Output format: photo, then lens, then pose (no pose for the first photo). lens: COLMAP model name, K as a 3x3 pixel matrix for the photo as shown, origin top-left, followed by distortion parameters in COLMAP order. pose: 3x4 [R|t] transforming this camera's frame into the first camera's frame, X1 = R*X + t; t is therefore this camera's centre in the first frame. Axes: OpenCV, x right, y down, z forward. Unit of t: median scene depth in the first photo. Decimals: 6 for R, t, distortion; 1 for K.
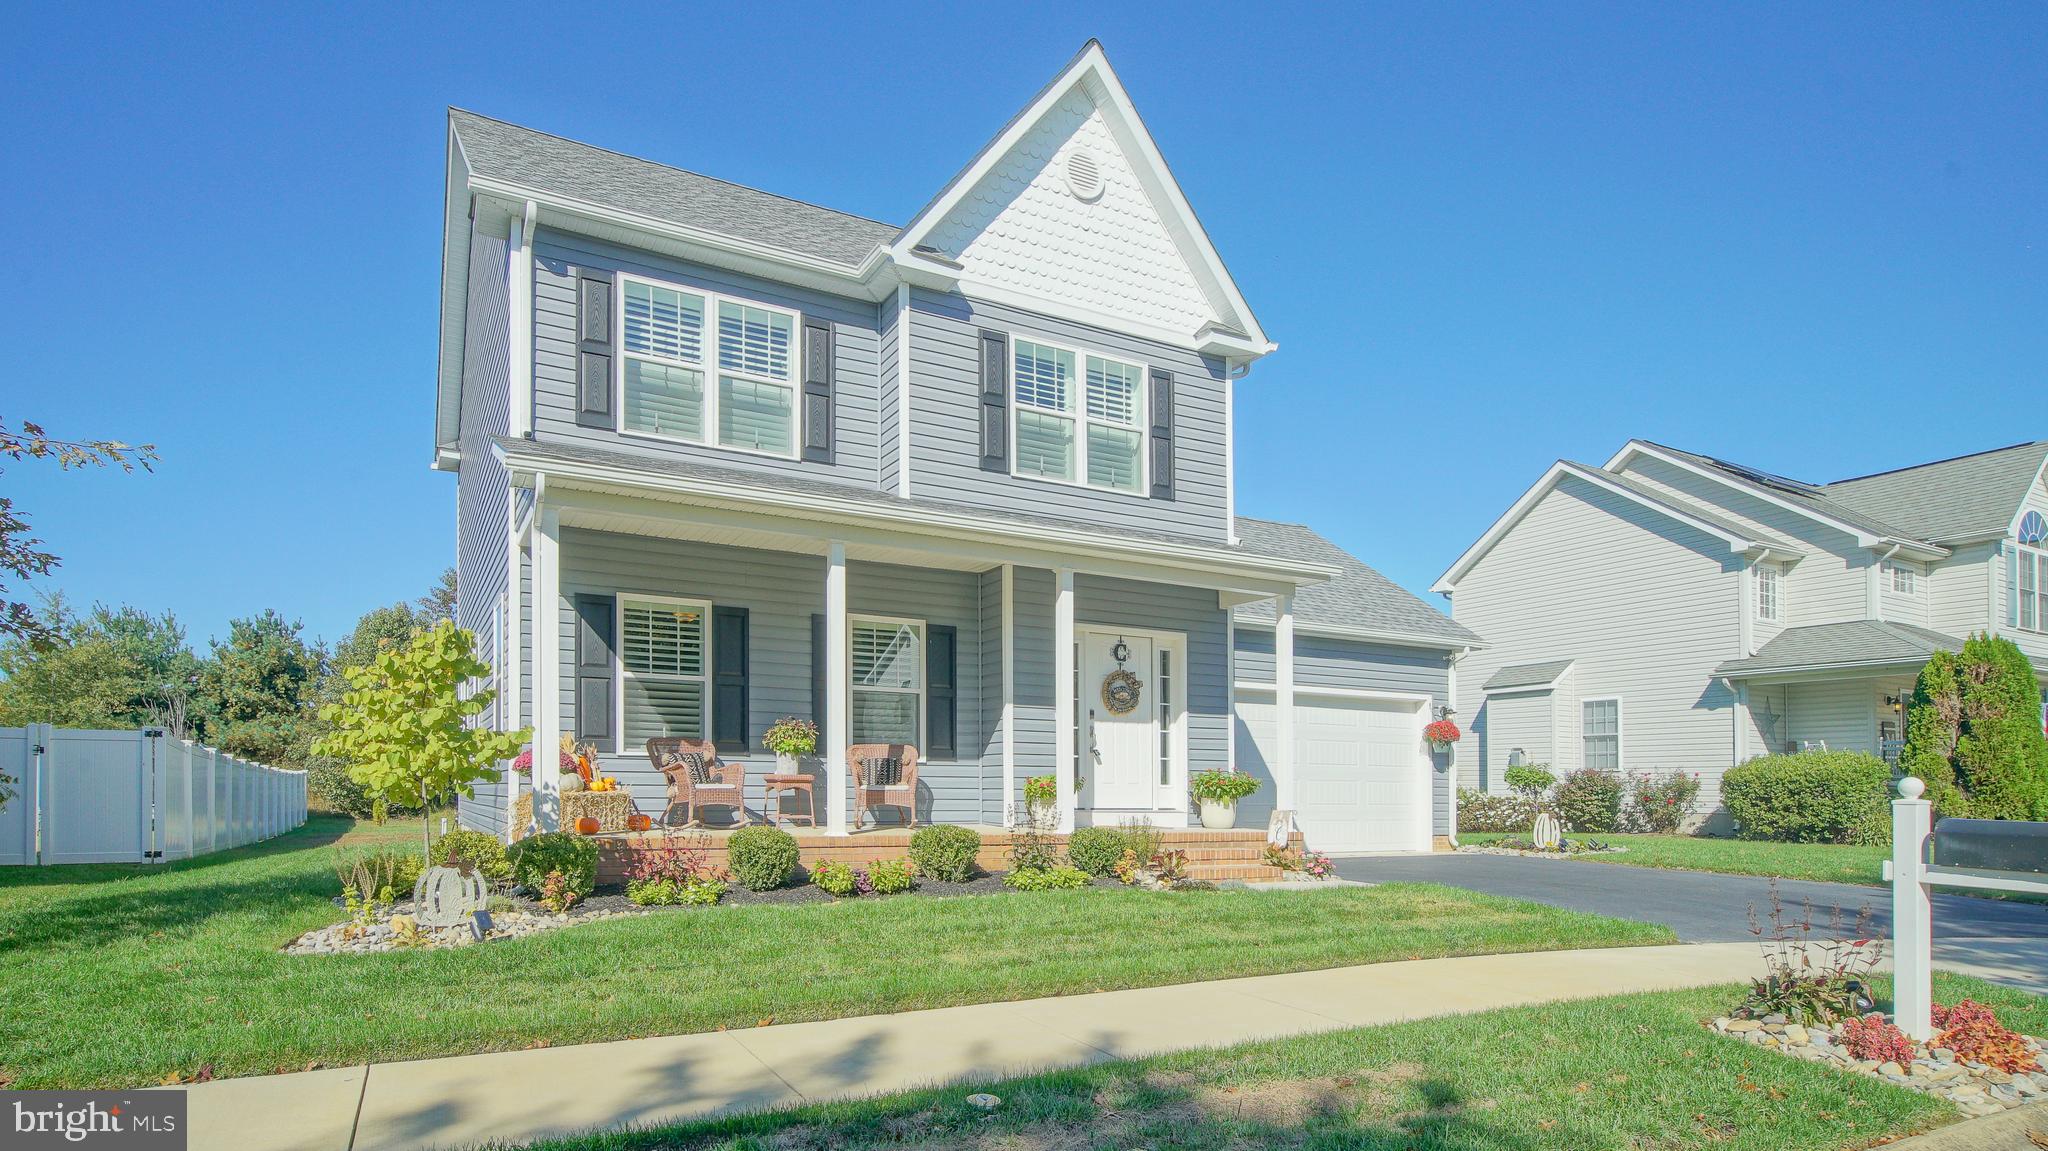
lens RADIAL K [[1101.4, 0, 1019.6], [0, 1101.4, 693.5], [0, 0, 1]] dist [-0.001188, -0.000167]
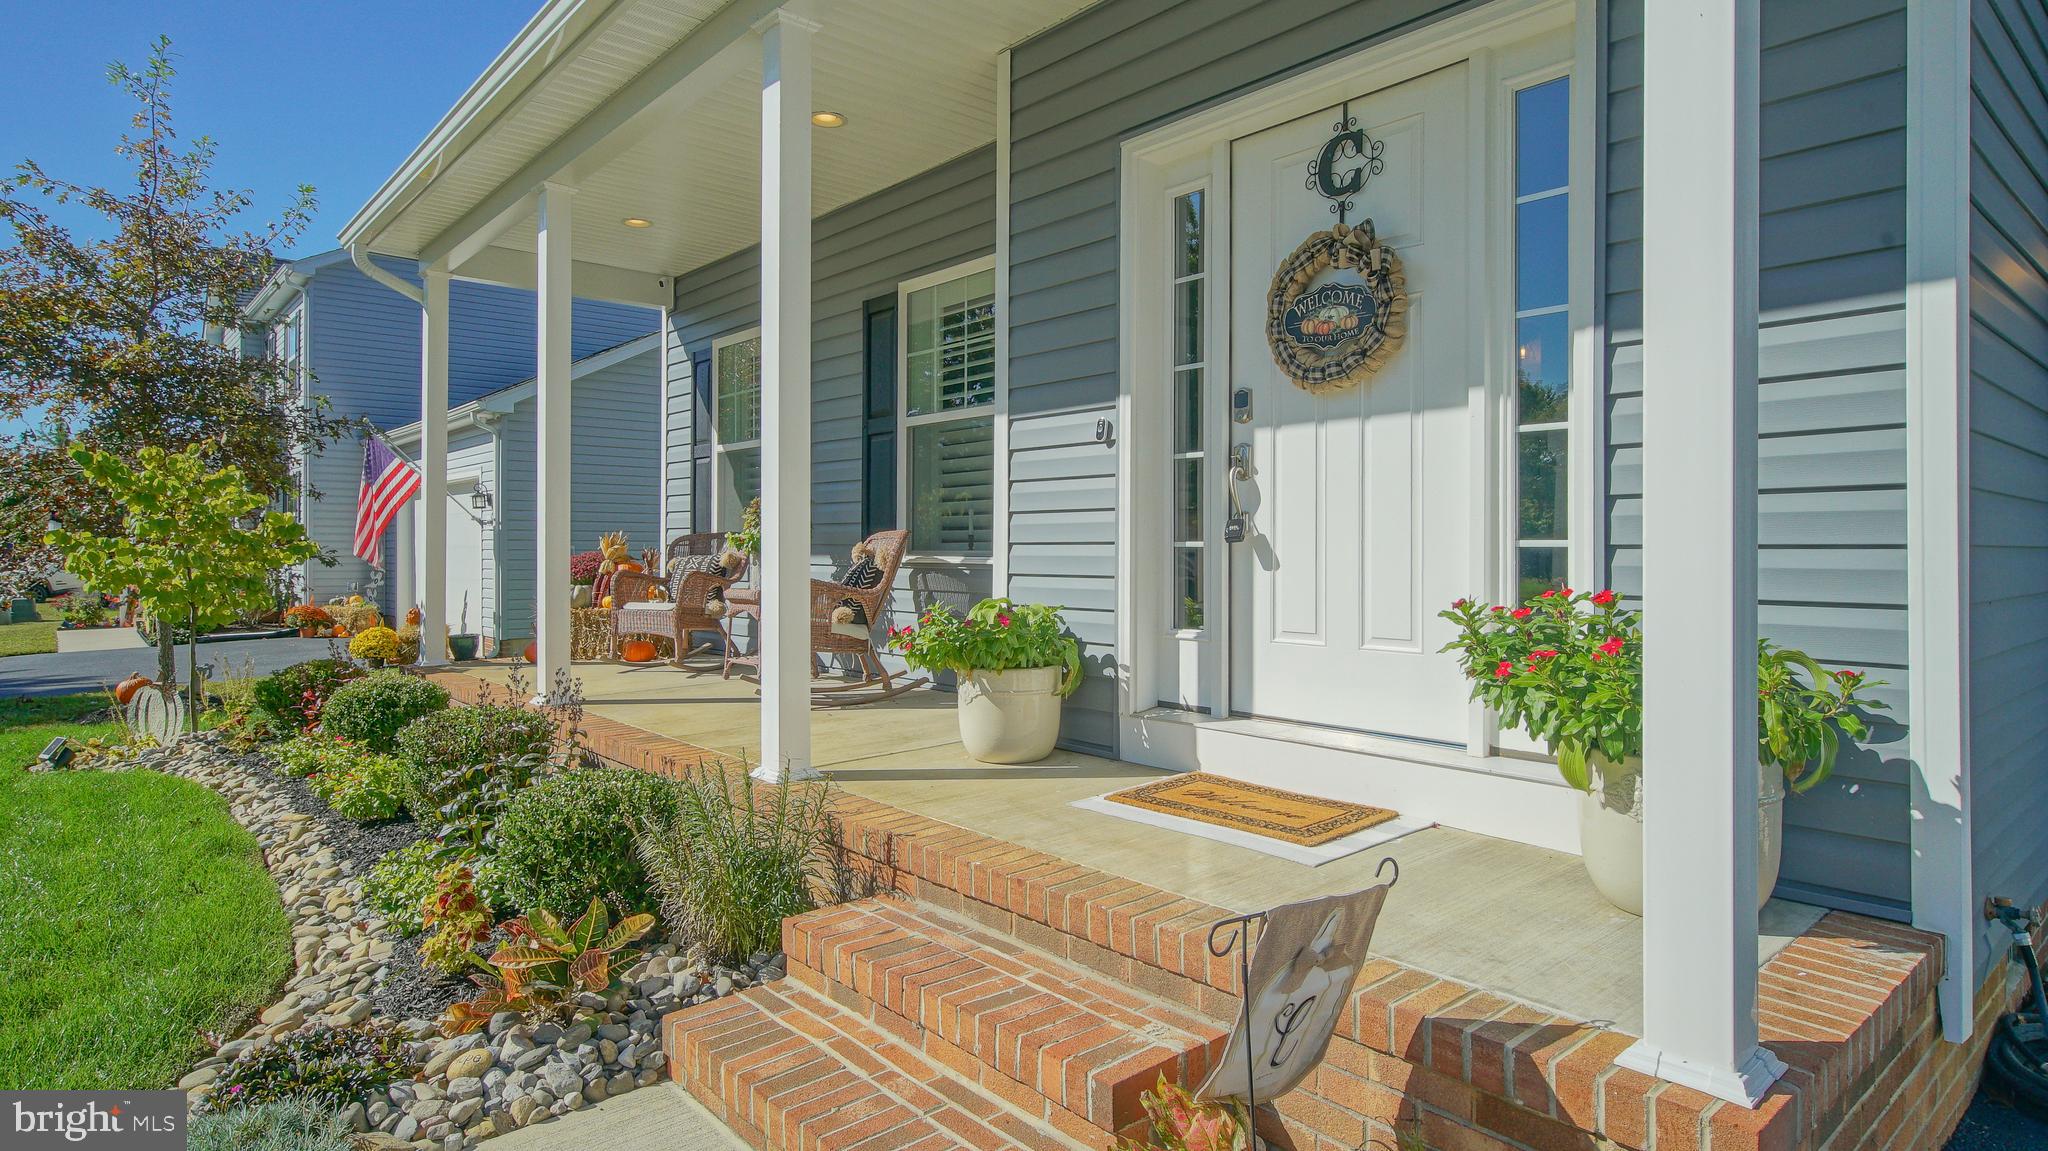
lens RADIAL K [[1104.2, 0, 1027.7], [0, 1104.2, 522.9], [0, 0, 1]] dist [-0.003620, -0.000287]
pose [[0.222451, -0.028896, -0.974515, 0.347126], [0.086839, 0.996175, -0.009716, 0.048873], [0.971069, -0.082465, 0.224110, 0.868923]]
